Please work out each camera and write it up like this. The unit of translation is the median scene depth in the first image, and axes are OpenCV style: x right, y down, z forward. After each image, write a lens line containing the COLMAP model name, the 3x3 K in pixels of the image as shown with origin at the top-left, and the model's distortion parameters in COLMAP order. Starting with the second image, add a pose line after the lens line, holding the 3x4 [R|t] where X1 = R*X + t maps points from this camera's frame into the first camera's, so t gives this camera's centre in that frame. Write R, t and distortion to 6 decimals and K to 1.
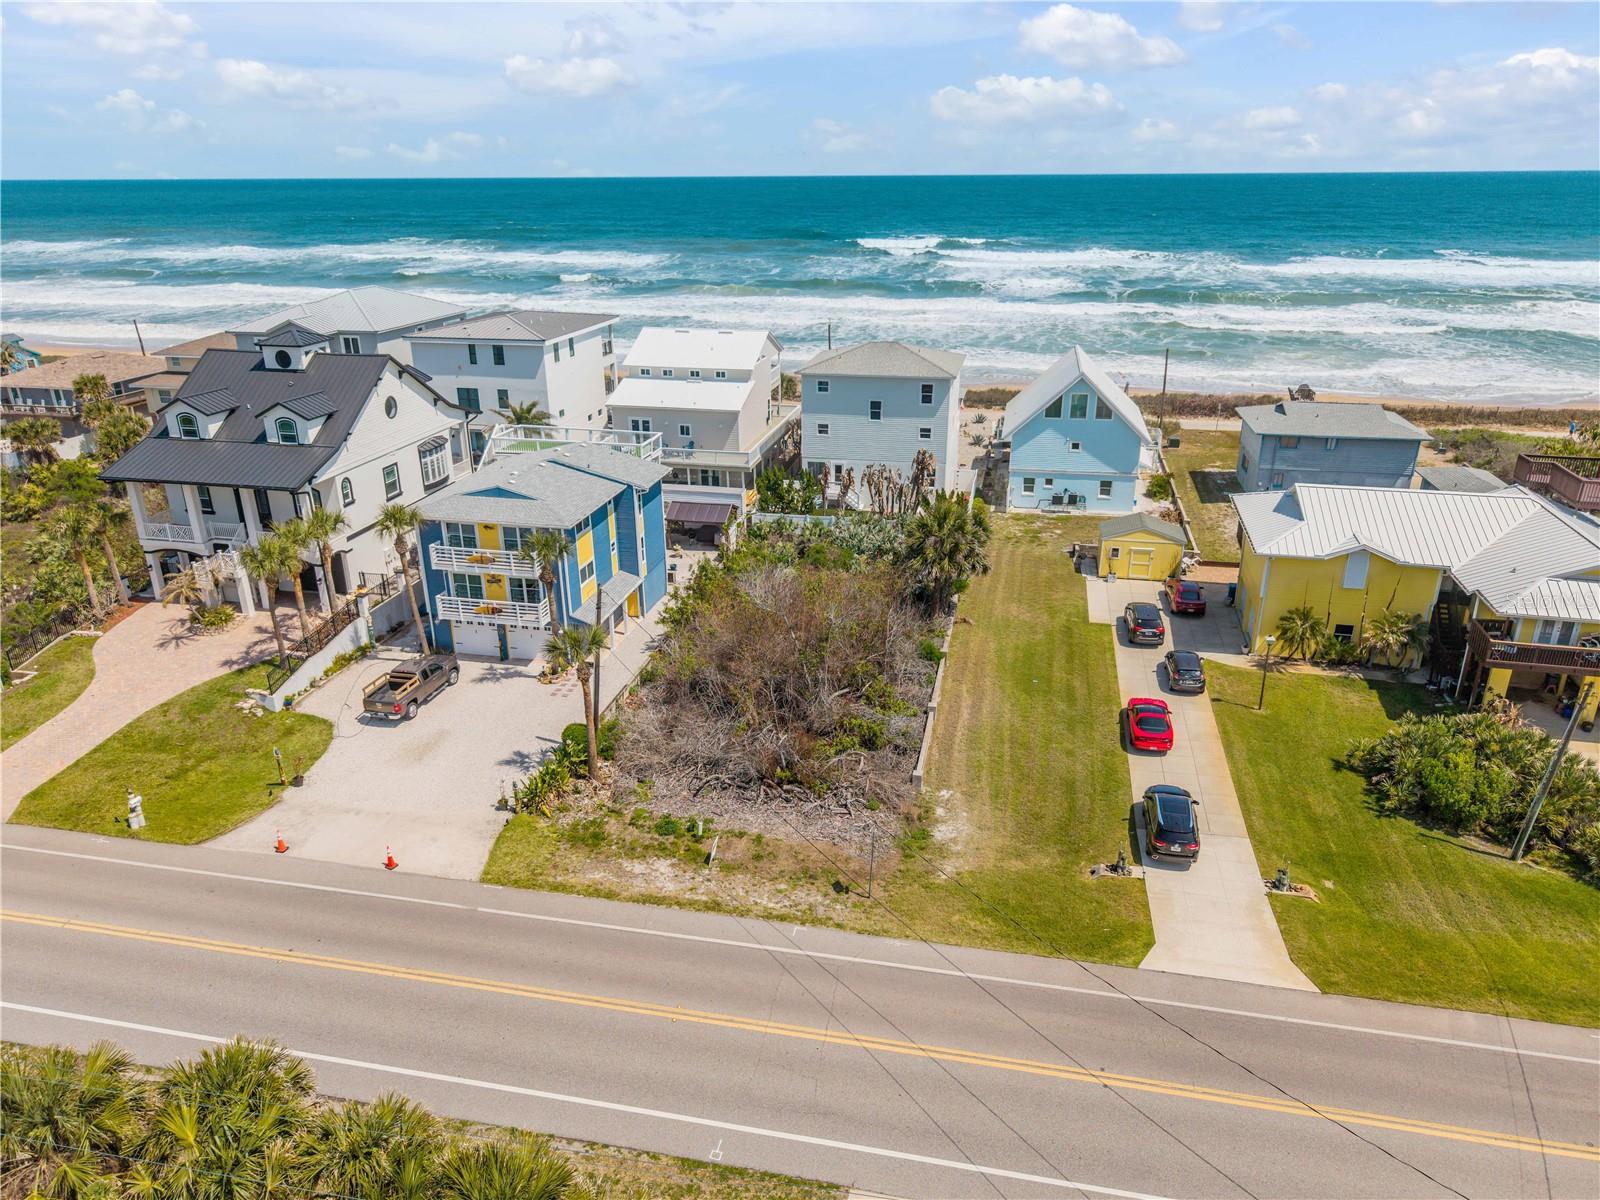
lens RADIAL K [[1077.3, 0, 800.0], [0, 1077.3, 600.0], [0, 0, 1]] dist [0.028523, -0.052883]
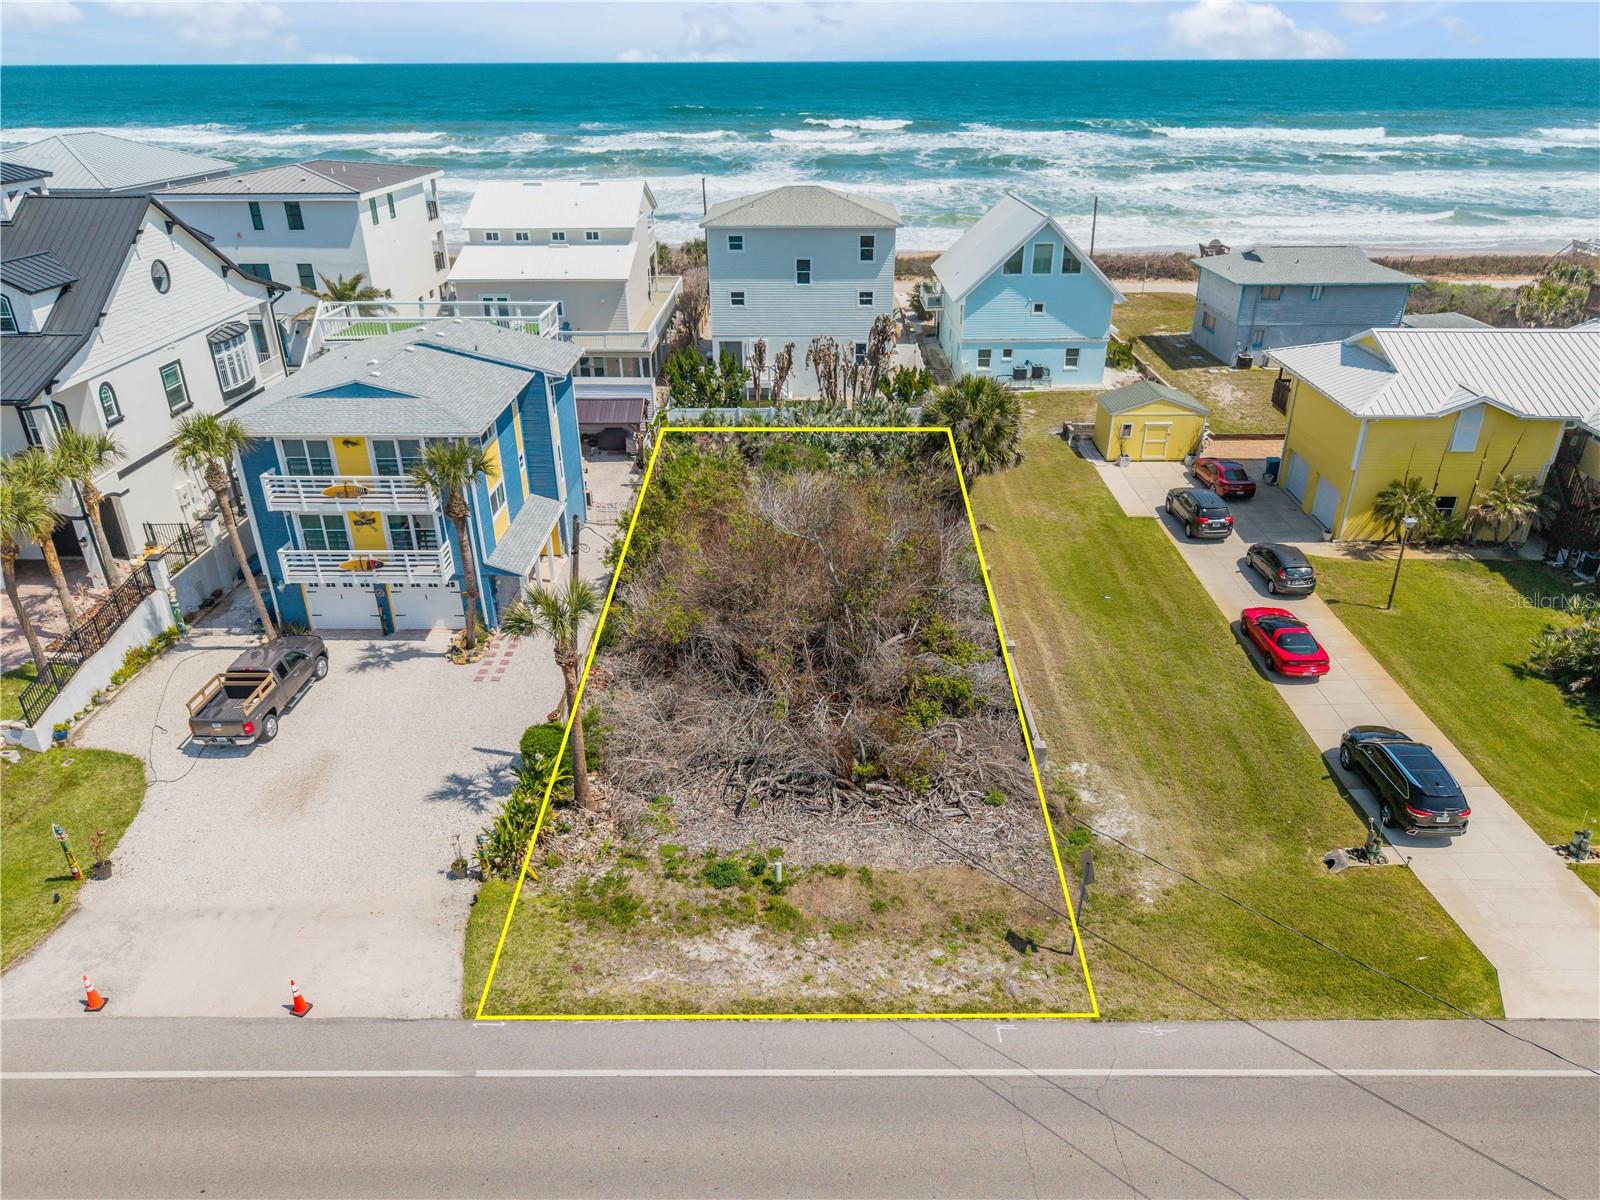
lens RADIAL K [[1080.1, 0, 800.0], [0, 1080.1, 600.0], [0, 0, 1]] dist [0.003579, -0.002019]
pose [[0.979434, -0.089017, 0.181068, -0.141027], [0.073125, 0.993011, 0.092638, -0.011571], [-0.188048, -0.077492, 0.979098, 0.272568]]
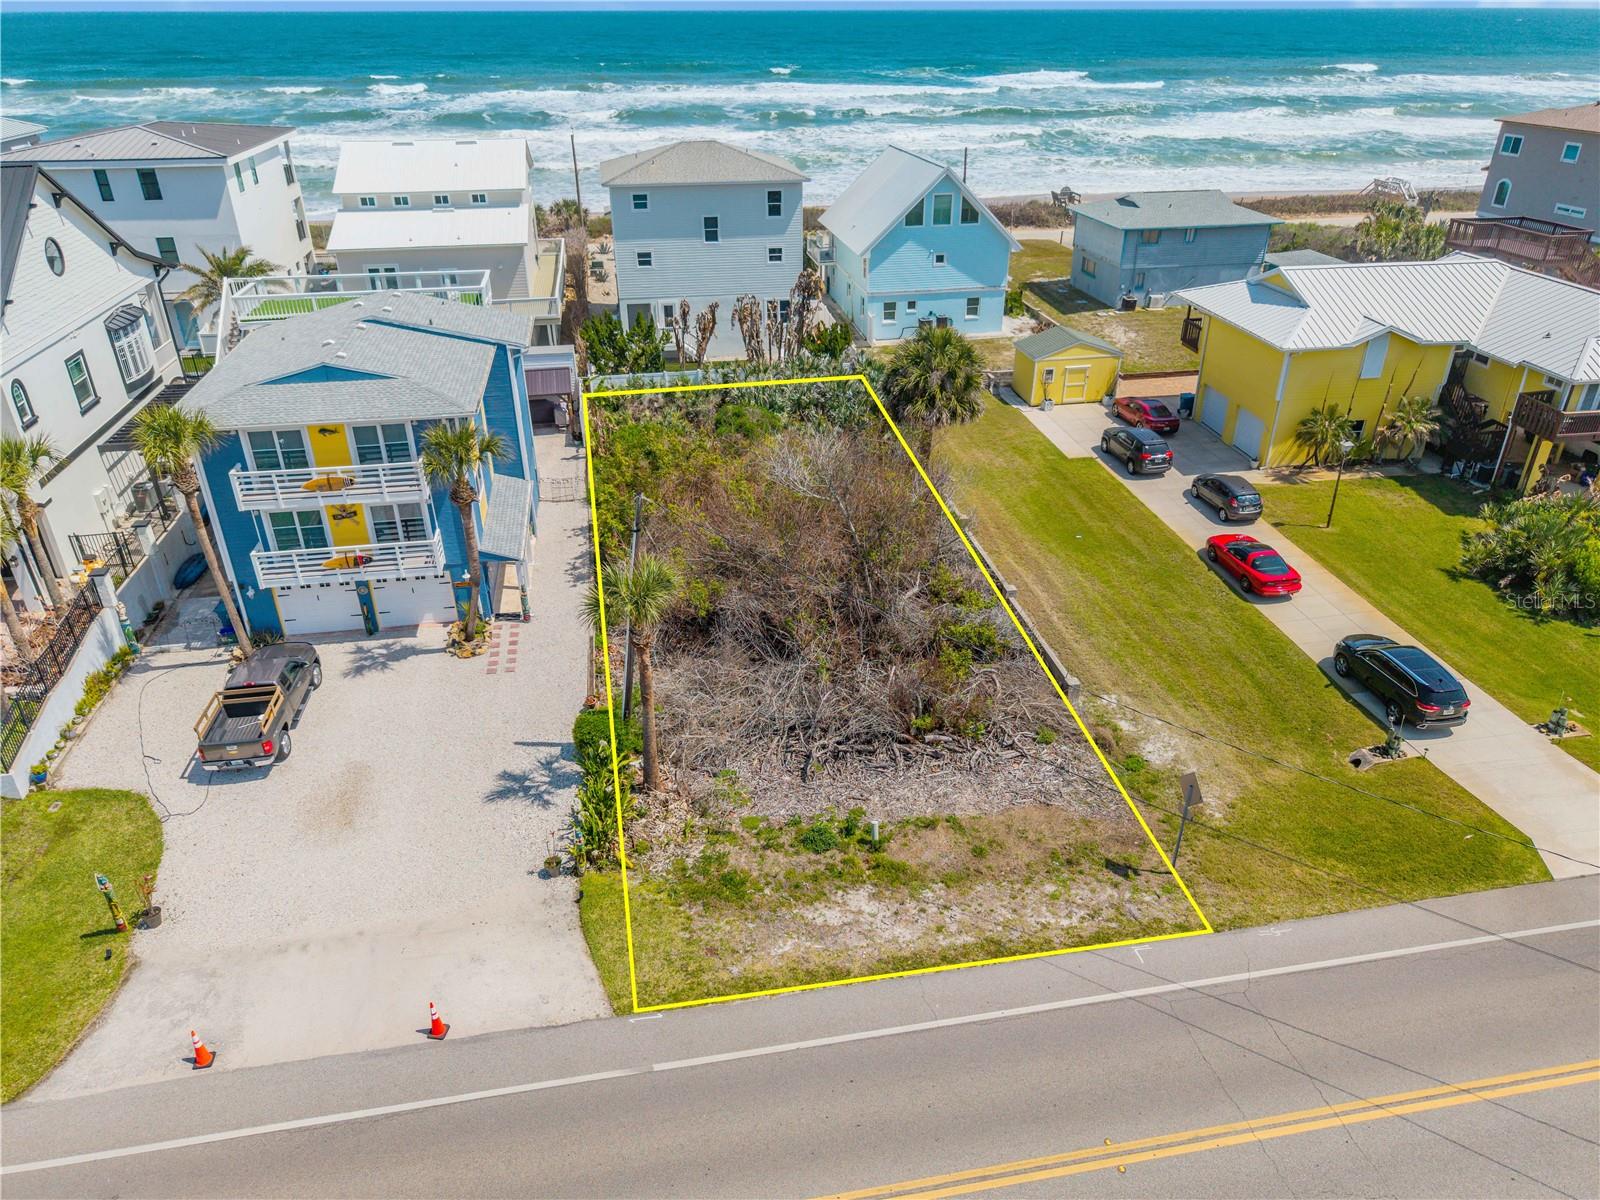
lens RADIAL K [[1080.1, 0, 800.0], [0, 1080.1, 600.0], [0, 0, 1]] dist [0.003579, -0.002019]
pose [[0.926506, -0.177726, 0.331663, -0.253797], [0.135789, 0.979952, 0.145791, -0.024970], [-0.350925, -0.090040, 0.932065, 0.306512]]
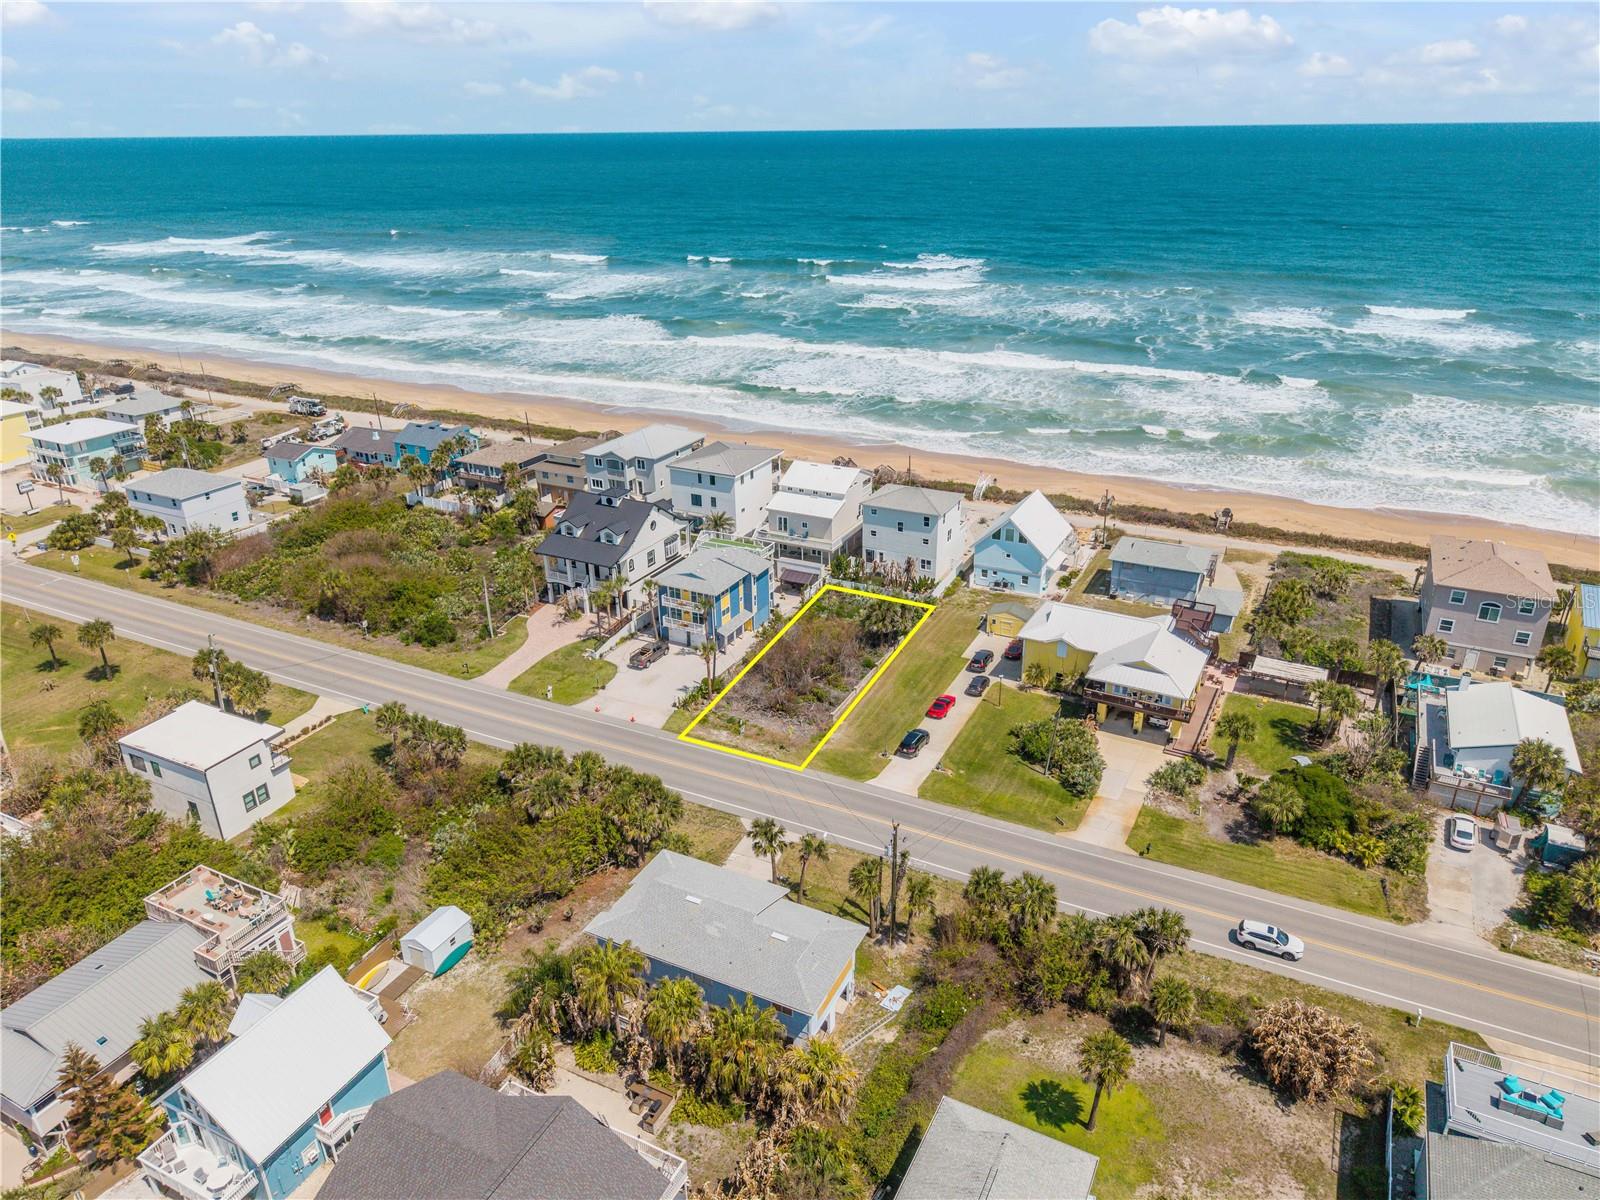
lens RADIAL K [[1077.3, 0, 800.0], [0, 1077.3, 600.0], [0, 0, 1]] dist [0.028523, -0.052883]
pose [[0.966935, 0.097774, -0.235535, 0.496383], [-0.088527, 0.994841, 0.049543, -0.180623], [0.239164, -0.027053, 0.970602, -1.192035]]
